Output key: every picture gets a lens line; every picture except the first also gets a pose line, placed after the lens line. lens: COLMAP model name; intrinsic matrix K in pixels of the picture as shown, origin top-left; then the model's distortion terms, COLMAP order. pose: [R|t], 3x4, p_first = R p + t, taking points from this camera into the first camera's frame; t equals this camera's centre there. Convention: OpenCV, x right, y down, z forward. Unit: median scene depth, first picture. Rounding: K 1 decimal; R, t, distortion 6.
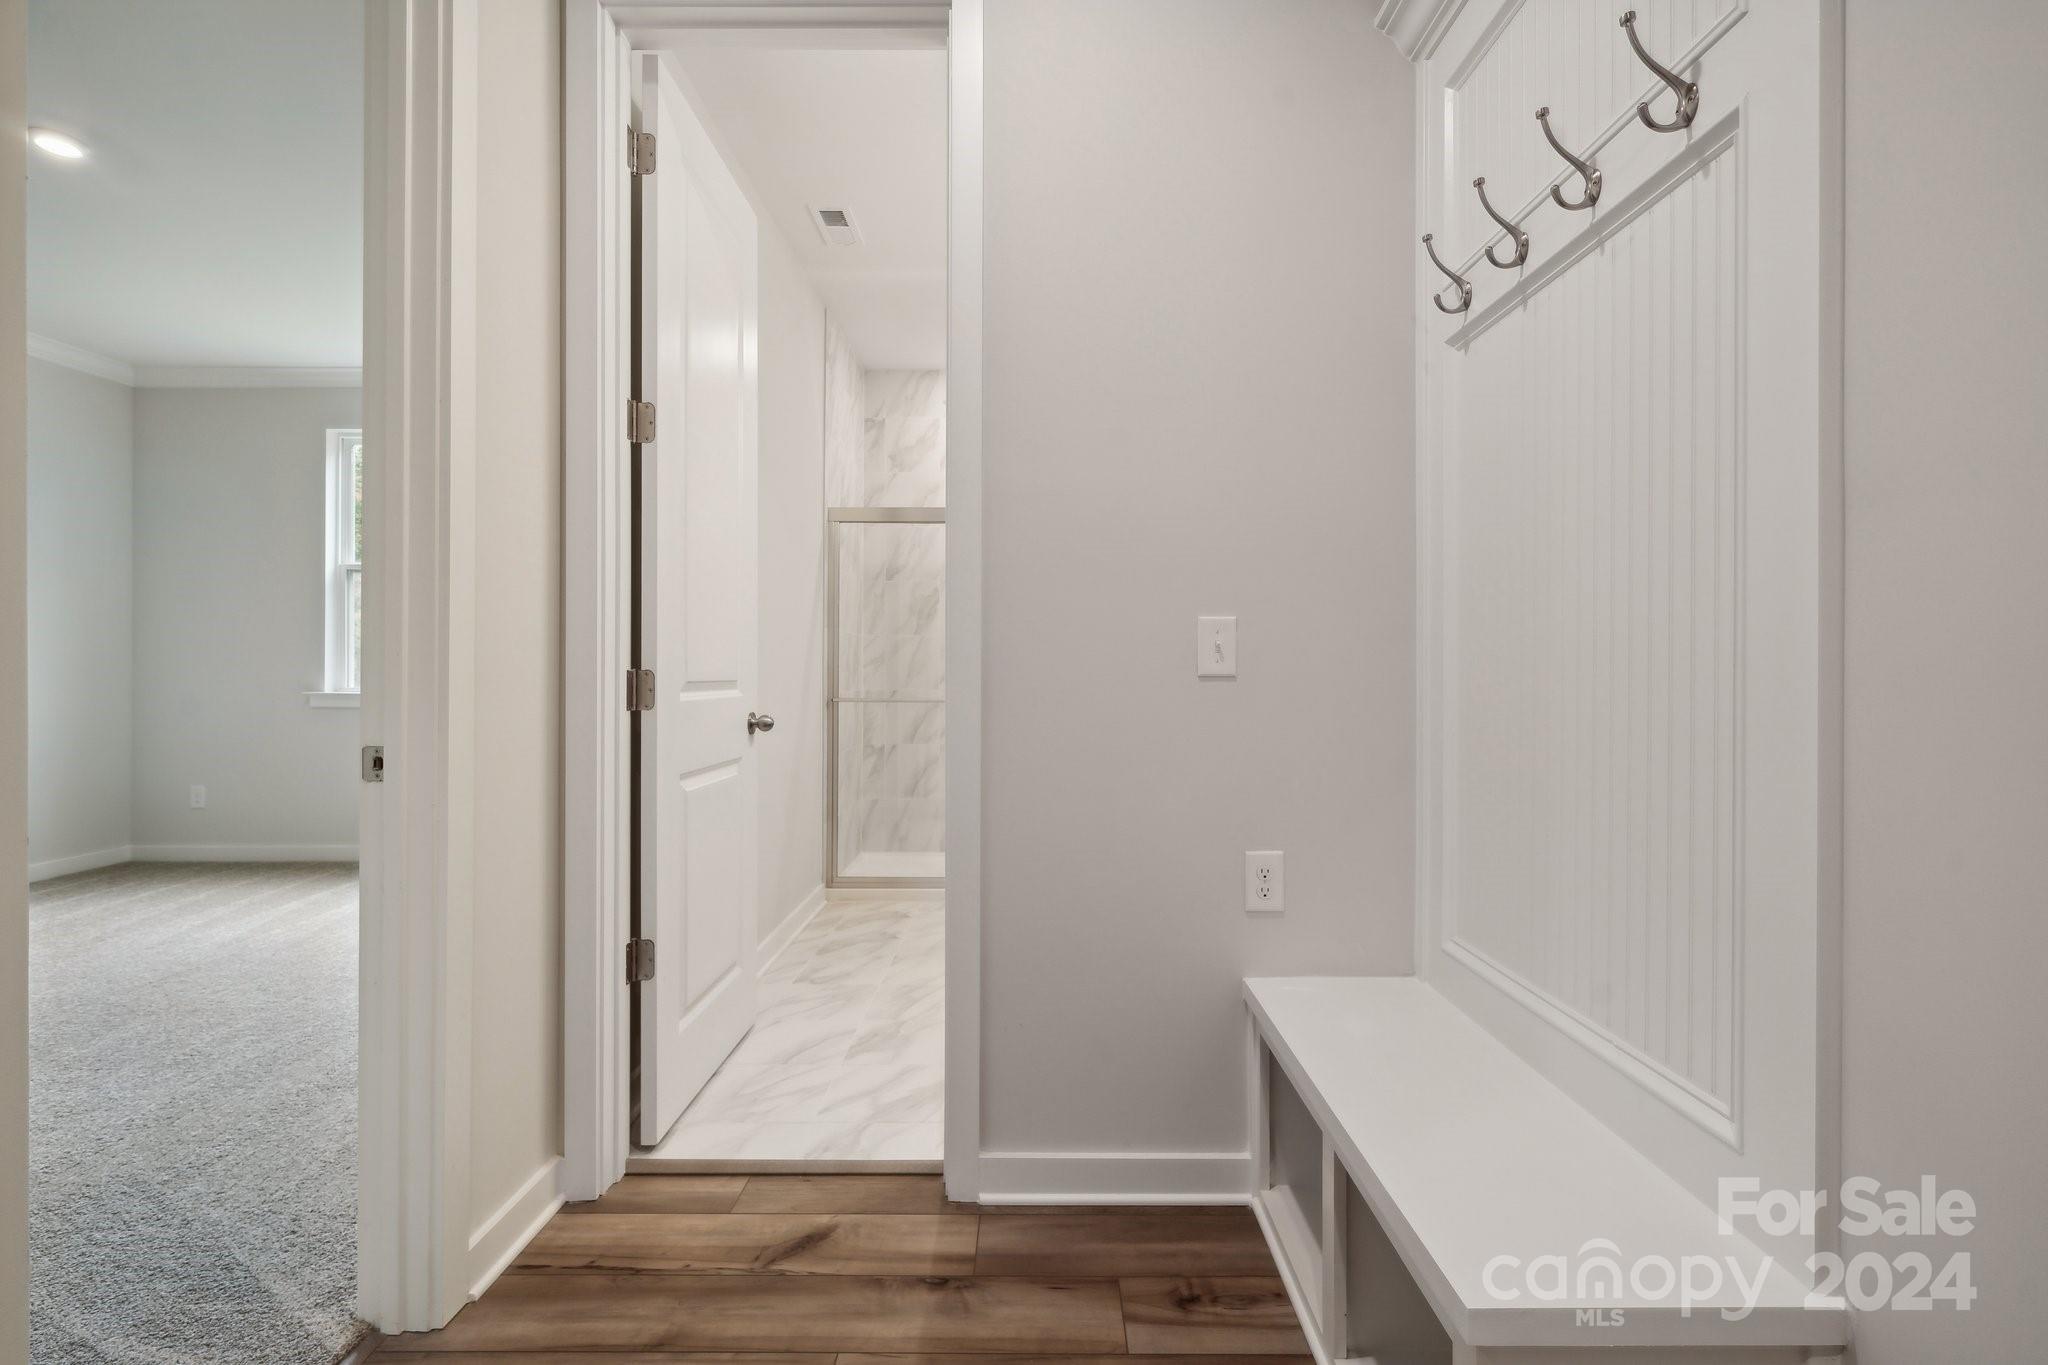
lens RADIAL K [[867.8, 0, 1029.9], [0, 867.8, 668.3], [0, 0, 1]] dist [-0.003237, -0.000275]
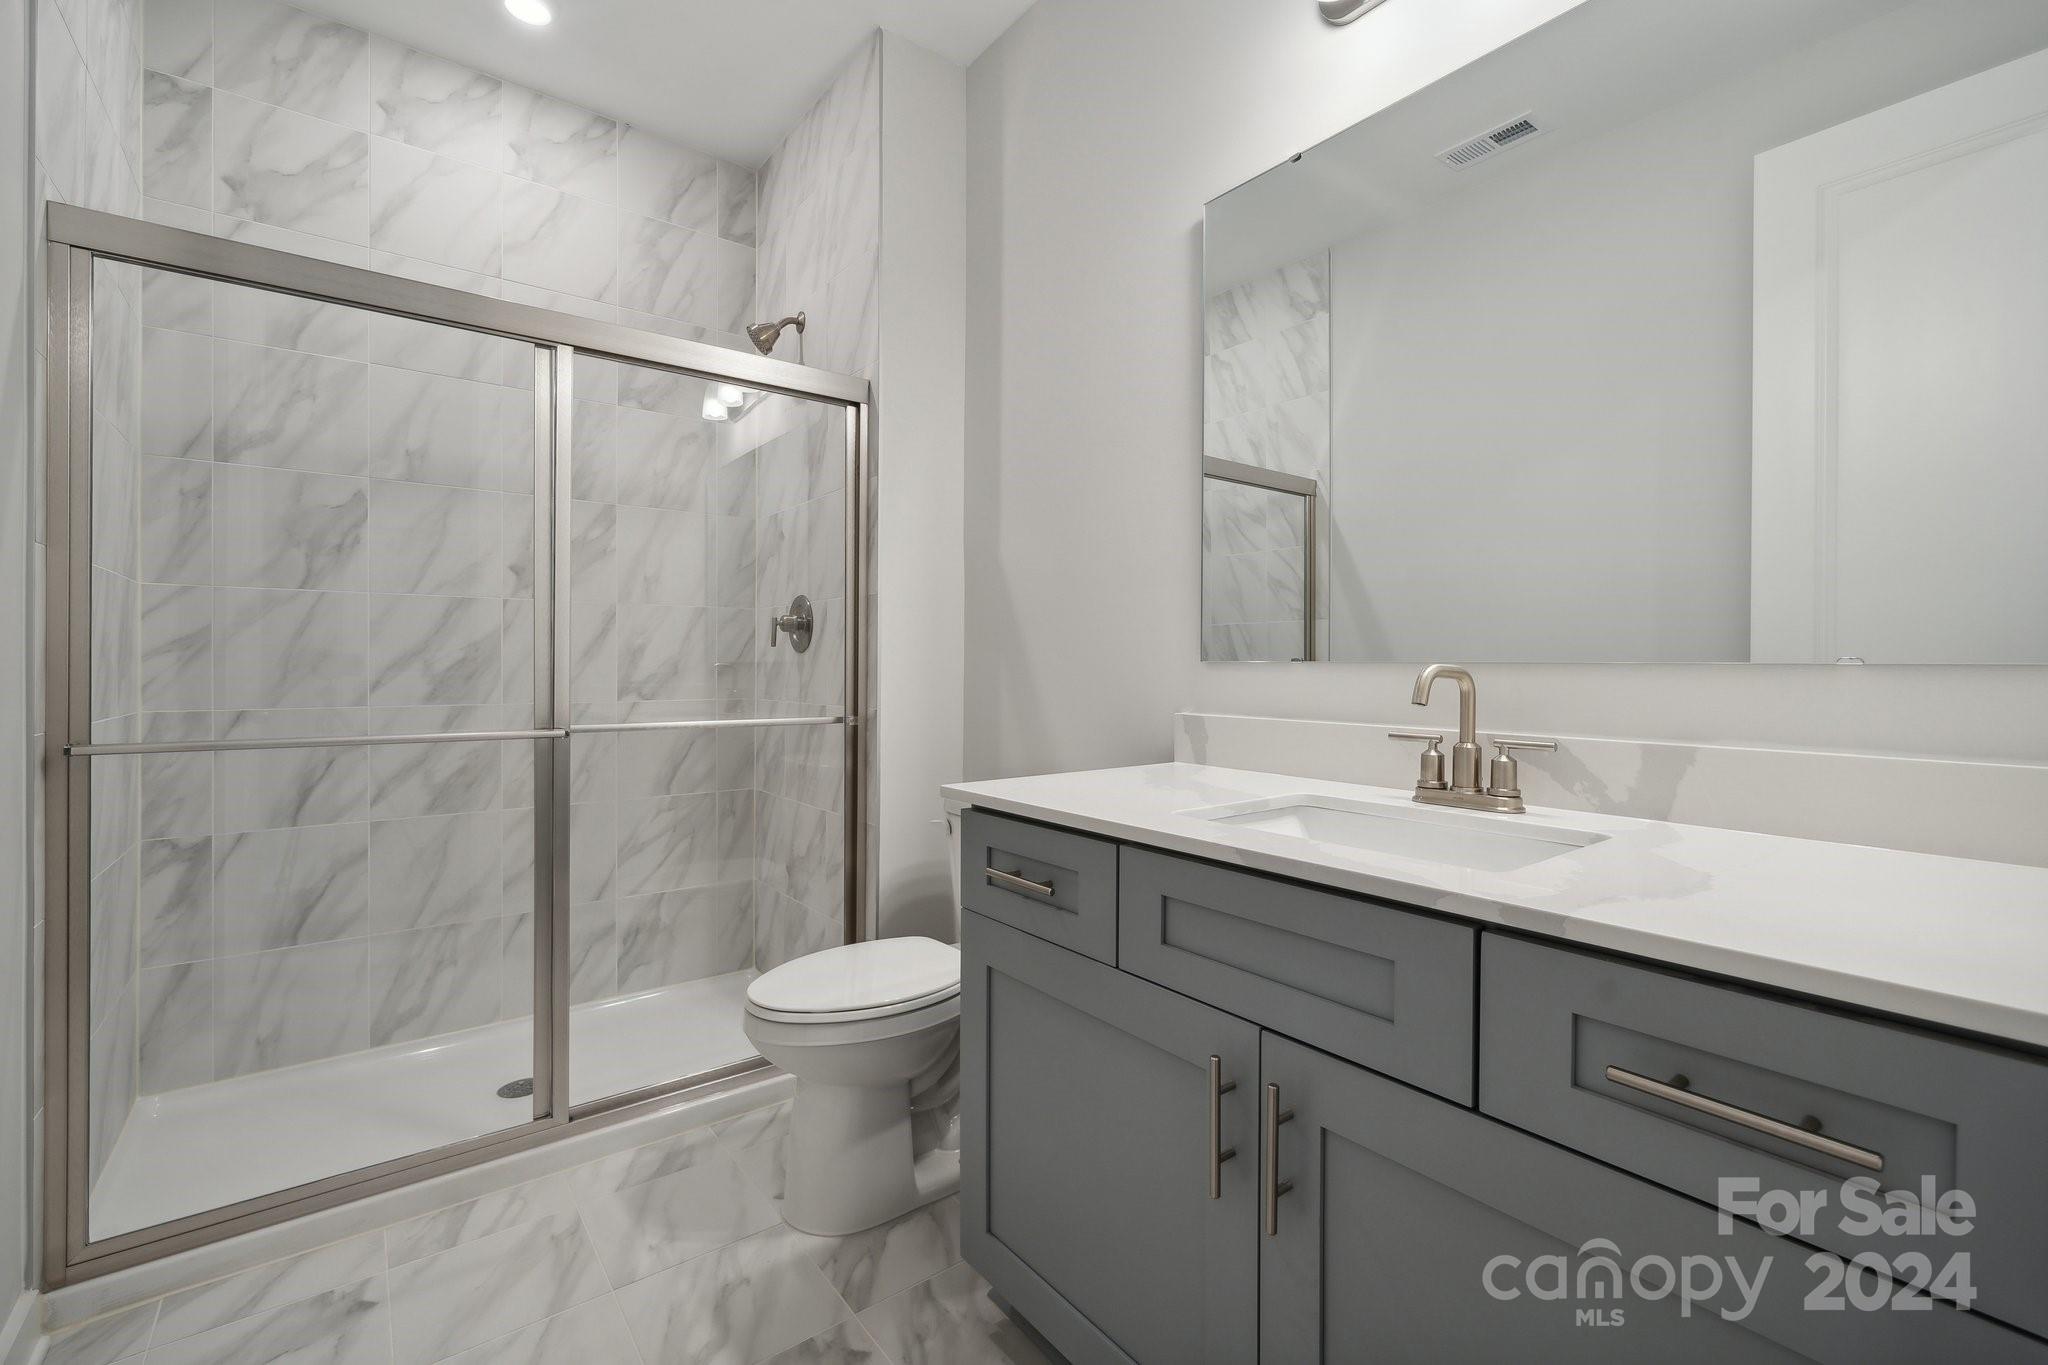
lens RADIAL K [[867.8, 0, 1029.9], [0, 867.8, 668.3], [0, 0, 1]] dist [-0.003237, -0.000275]
pose [[0.780328, -0.002340, 0.625366, -0.119021], [-0.004534, 0.999946, 0.009399, -0.003061], [-0.625354, -0.010169, 0.780275, 0.406362]]
